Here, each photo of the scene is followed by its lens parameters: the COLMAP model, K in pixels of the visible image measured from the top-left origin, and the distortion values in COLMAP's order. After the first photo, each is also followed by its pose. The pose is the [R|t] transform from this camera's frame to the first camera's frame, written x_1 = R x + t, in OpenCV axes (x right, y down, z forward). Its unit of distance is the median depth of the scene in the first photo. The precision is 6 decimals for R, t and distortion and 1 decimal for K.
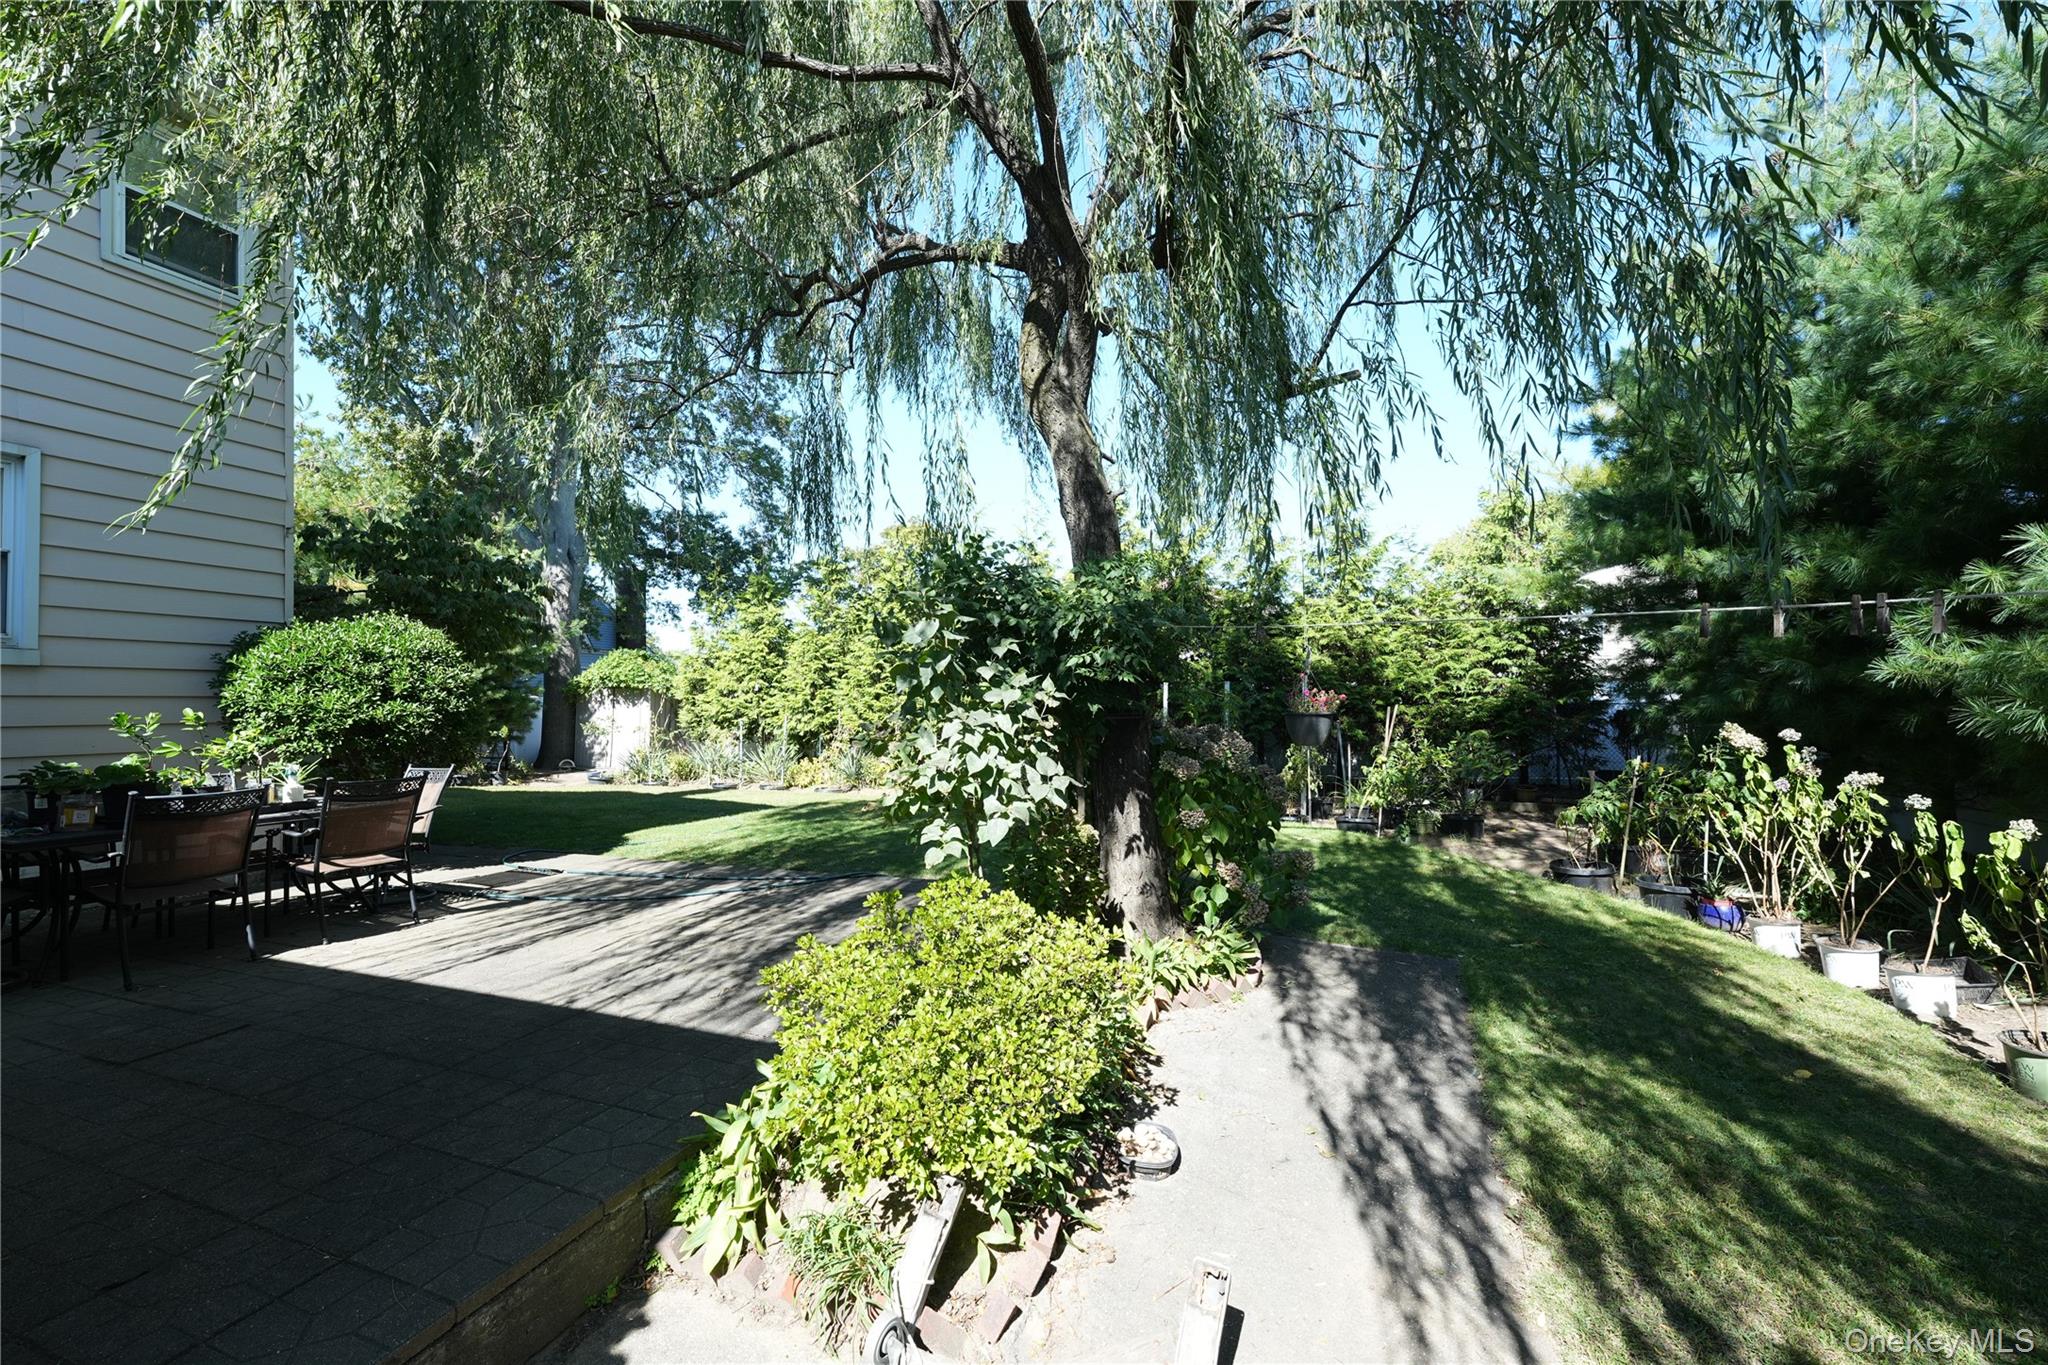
lens RADIAL K [[807.2, 0, 1005.4], [0, 807.2, 691.5], [0, 0, 1]] dist [-0.000394, -0.002152]
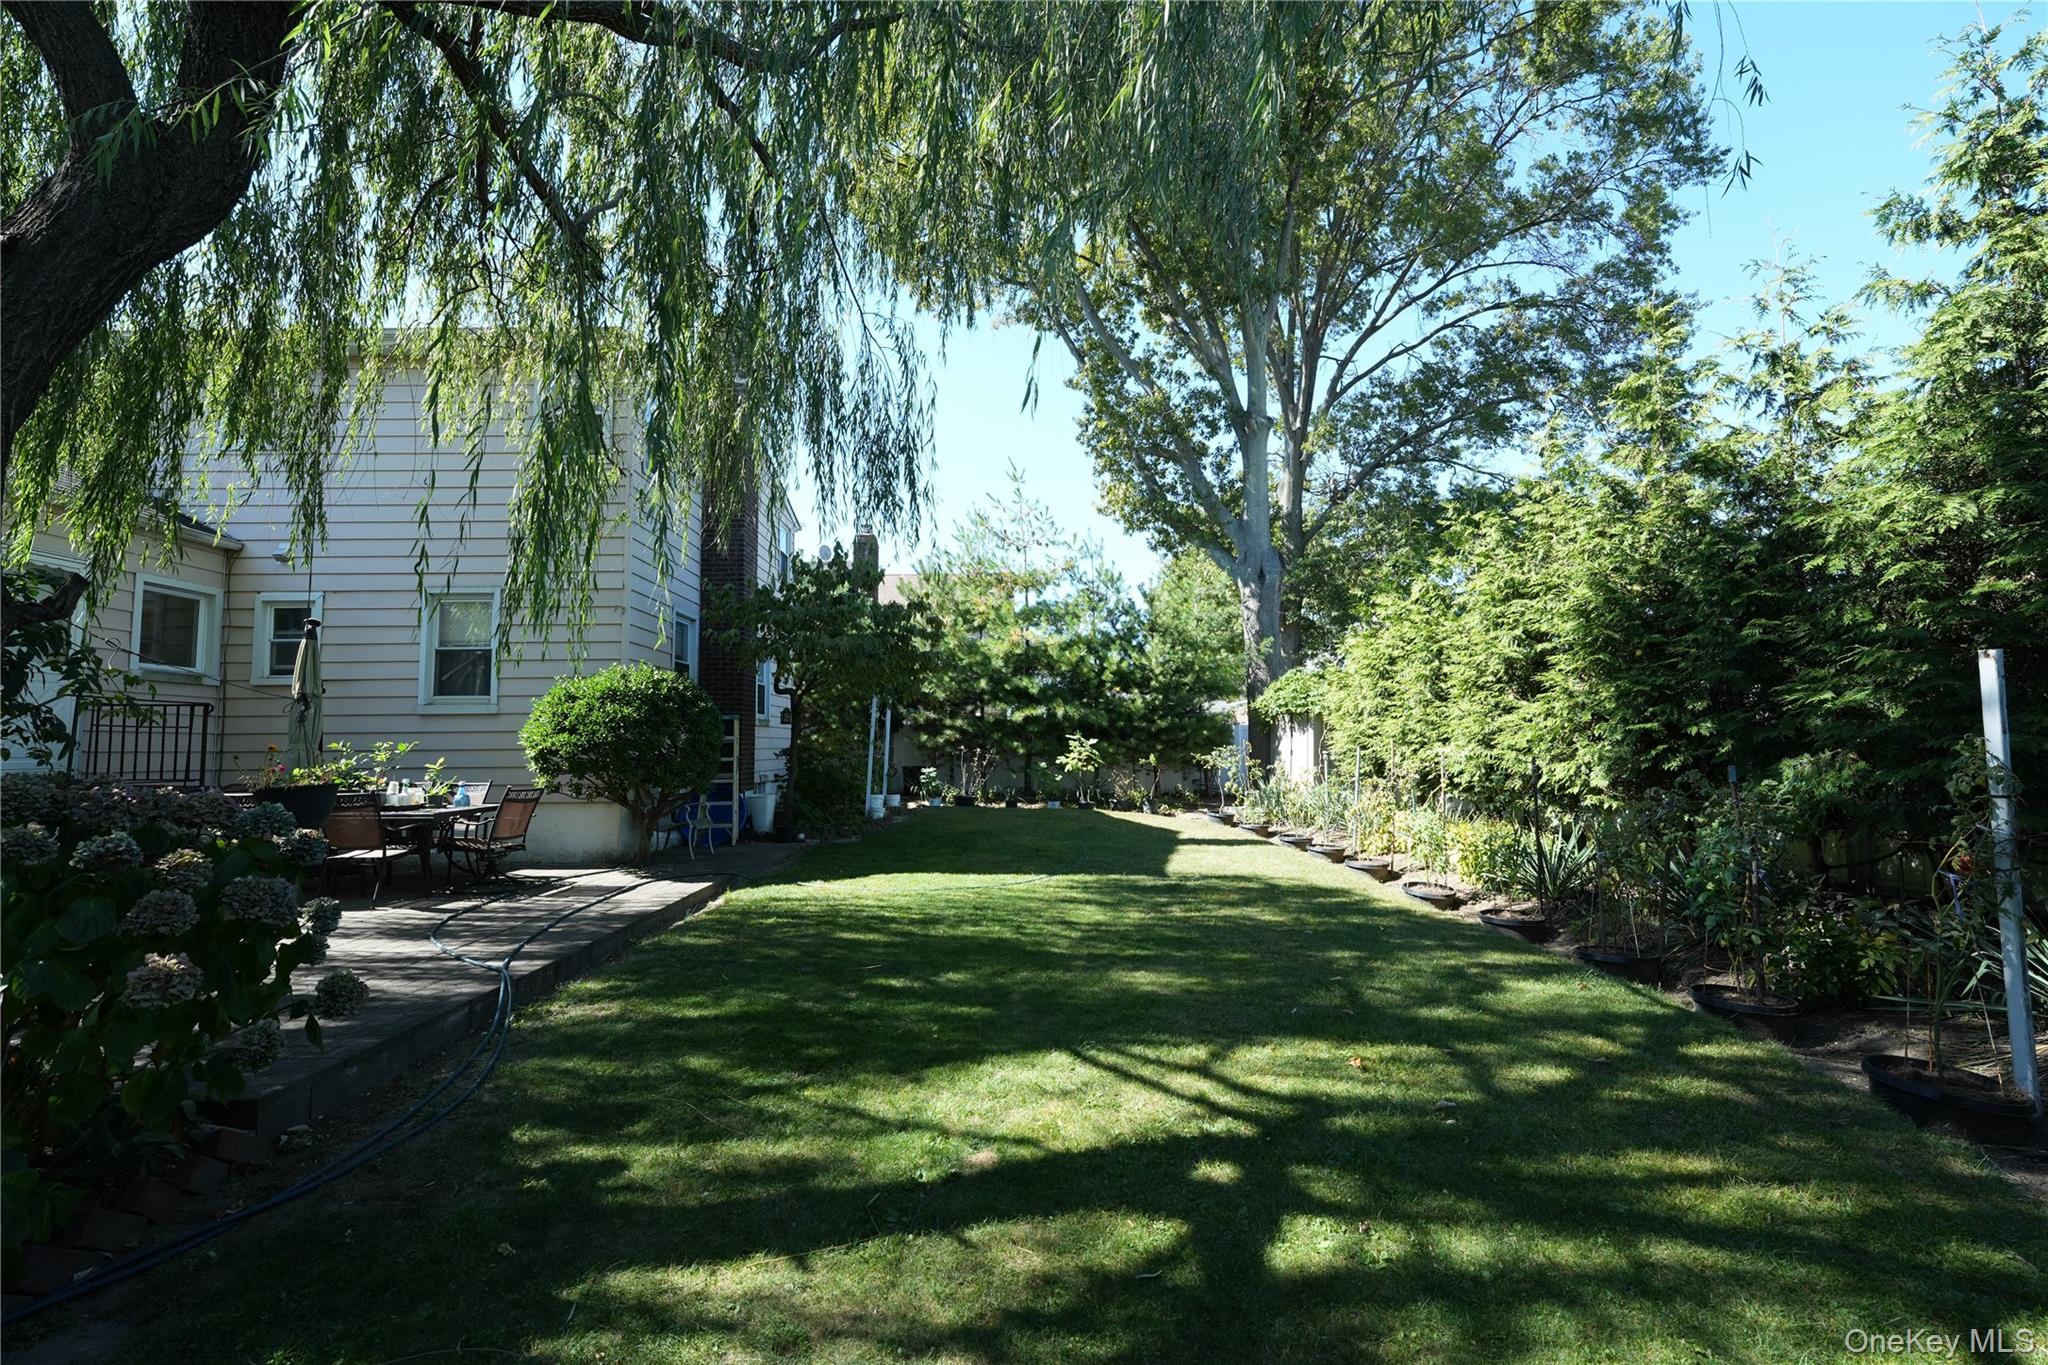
lens RADIAL K [[807.2, 0, 1009.1], [0, 807.2, 685.1], [0, 0, 1]] dist [-0.000394, -0.002152]
pose [[0.363247, -0.059607, -0.929784, 0.697888], [0.021366, 0.998222, -0.055648, 0.022725], [0.931448, 0.000348, 0.363874, 1.230615]]
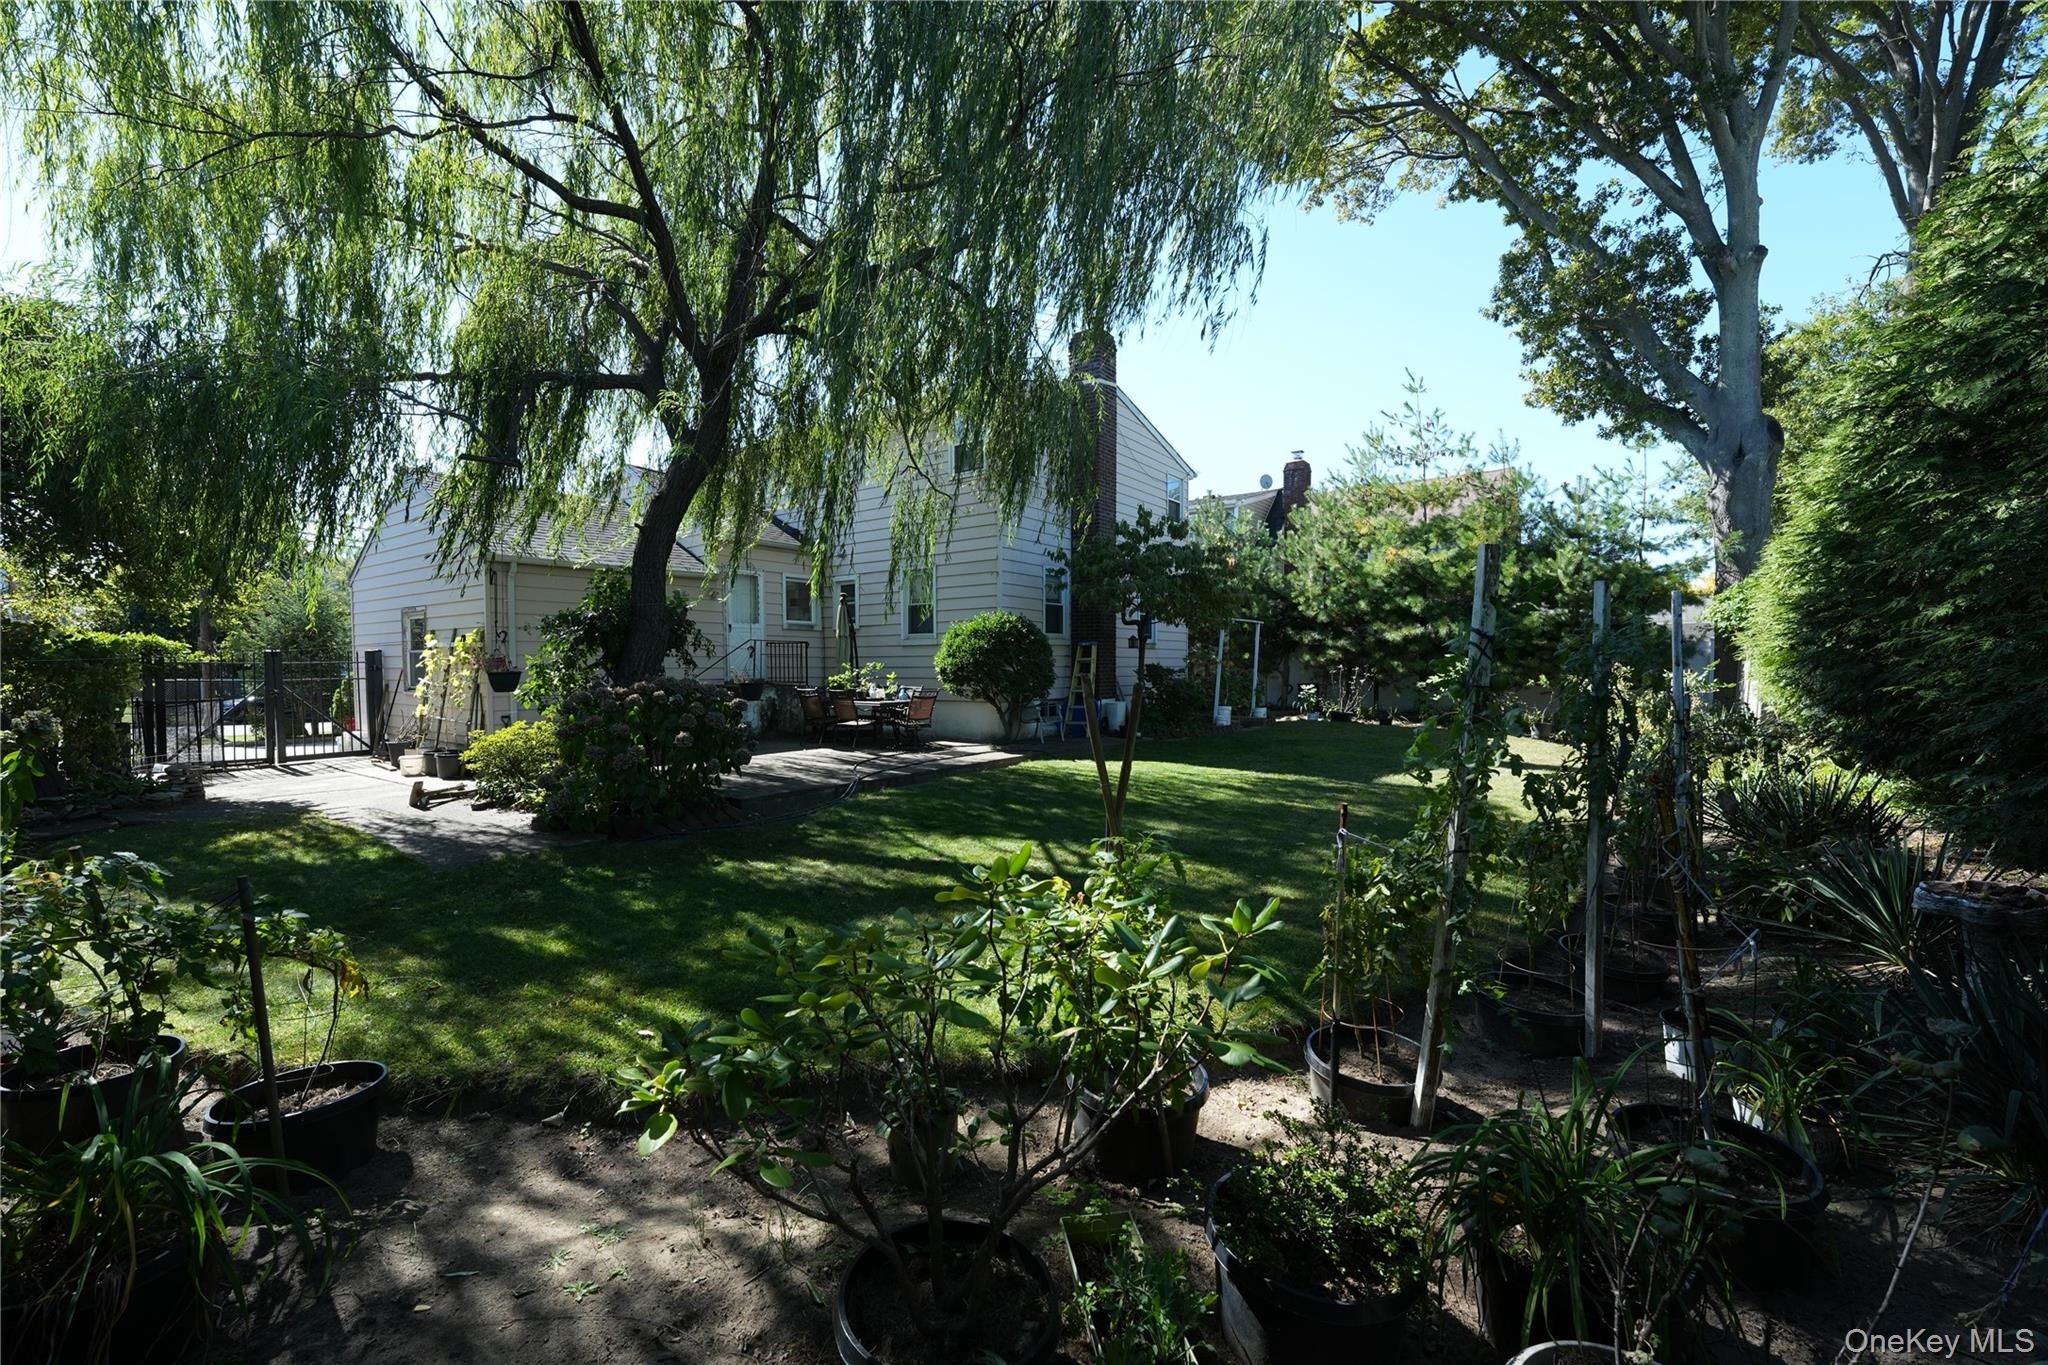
lens RADIAL K [[807.2, 0, 1017.8], [0, 807.2, 676.8], [0, 0, 1]] dist [-0.000394, -0.002152]
pose [[-0.272653, 0.026962, -0.961735, 1.194596], [0.026980, 0.999428, 0.020370, 0.024843], [0.961734, -0.020394, -0.273225, 1.777880]]
